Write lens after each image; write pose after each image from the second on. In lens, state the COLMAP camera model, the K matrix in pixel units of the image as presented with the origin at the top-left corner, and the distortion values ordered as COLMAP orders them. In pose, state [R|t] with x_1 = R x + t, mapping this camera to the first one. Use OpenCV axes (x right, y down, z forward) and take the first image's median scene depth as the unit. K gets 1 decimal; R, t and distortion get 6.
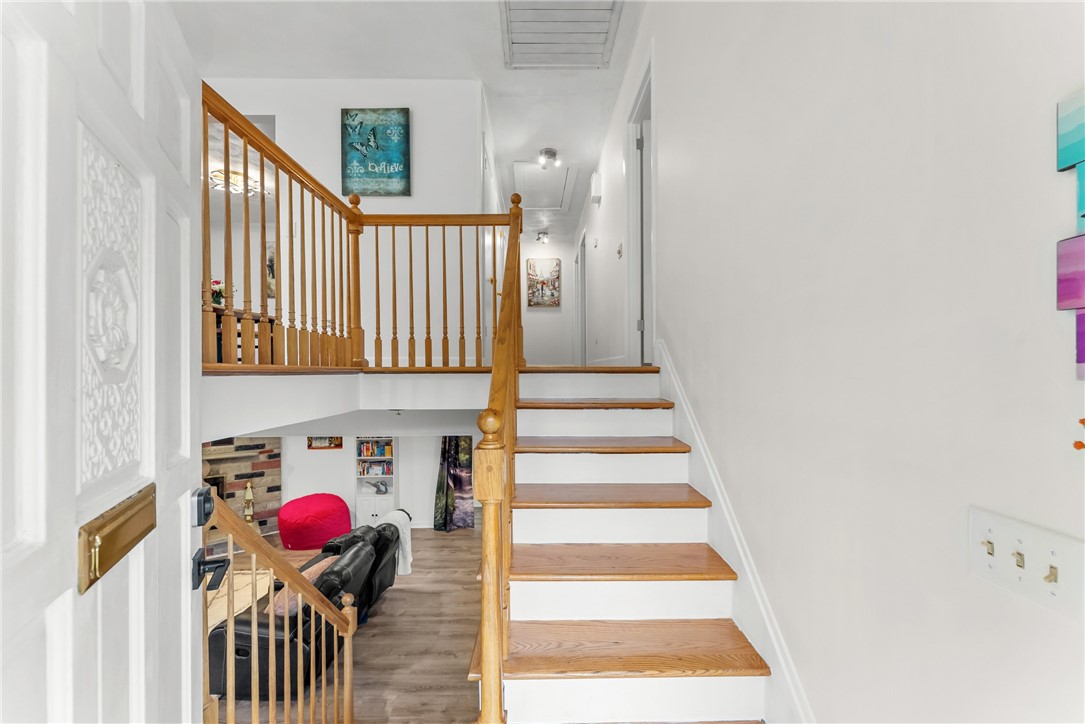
lens RADIAL K [[443.7, 0, 527.1], [0, 443.7, 374.6], [0, 0, 1]] dist [-0.001585, 0.000495]
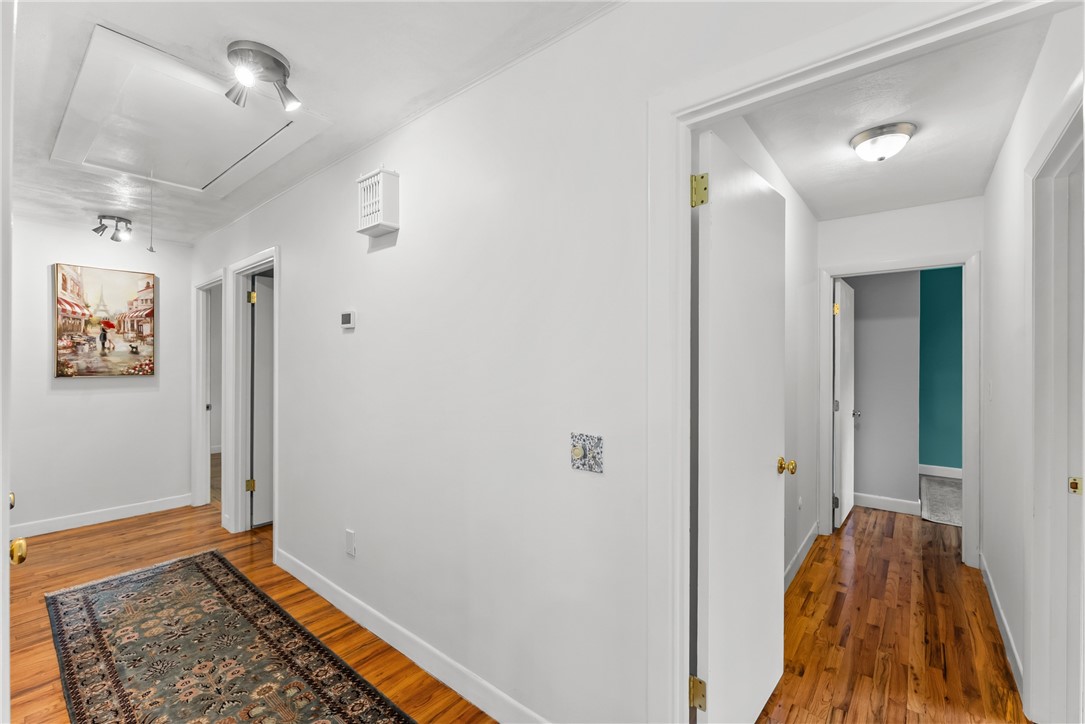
lens RADIAL K [[472.5, 0, 547.2], [0, 472.5, 359.3], [0, 0, 1]] dist [-0.000307, -0.000320]
pose [[0.630134, -0.000202, 0.776486, -0.051338], [0.006955, 0.999961, -0.005384, -0.166312], [-0.776455, 0.008793, 0.630111, 0.369944]]
